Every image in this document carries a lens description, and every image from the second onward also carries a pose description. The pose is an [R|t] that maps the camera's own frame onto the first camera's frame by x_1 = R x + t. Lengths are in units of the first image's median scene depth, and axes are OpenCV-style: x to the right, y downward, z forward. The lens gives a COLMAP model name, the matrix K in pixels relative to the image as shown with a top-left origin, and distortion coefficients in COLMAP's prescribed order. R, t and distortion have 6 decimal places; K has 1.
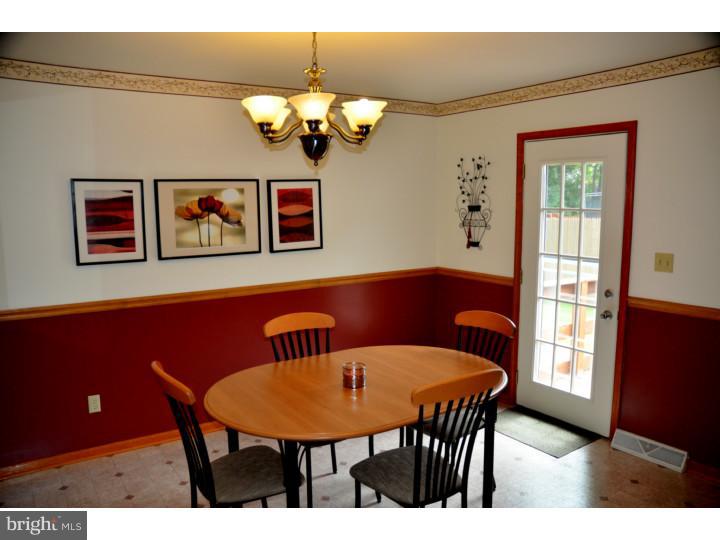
lens RADIAL K [[574.2, 0, 357.7], [0, 574.2, 281.6], [0, 0, 1]] dist [-0.131034, 0.146133]
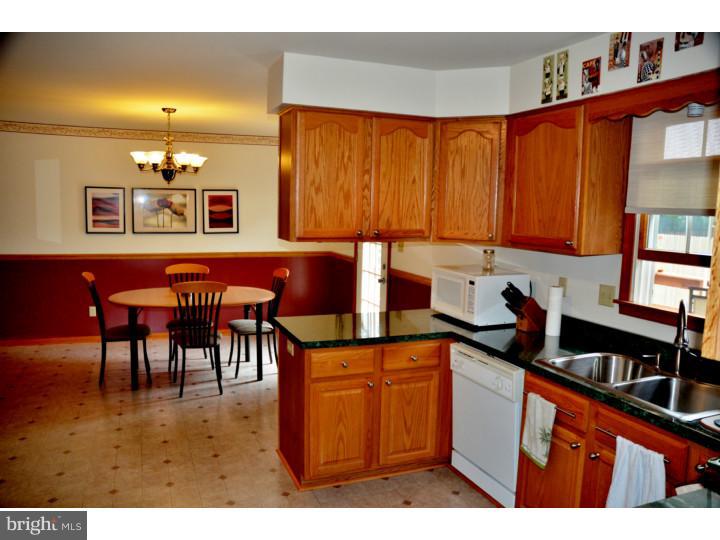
lens RADIAL K [[574.2, 0, 357.7], [0, 574.2, 281.6], [0, 0, 1]] dist [-0.131034, 0.146133]
pose [[0.974364, 0.062785, -0.216038, 0.685198], [-0.065360, 0.997850, -0.004788, 0.070493], [0.215273, 0.018785, 0.976373, -0.533175]]
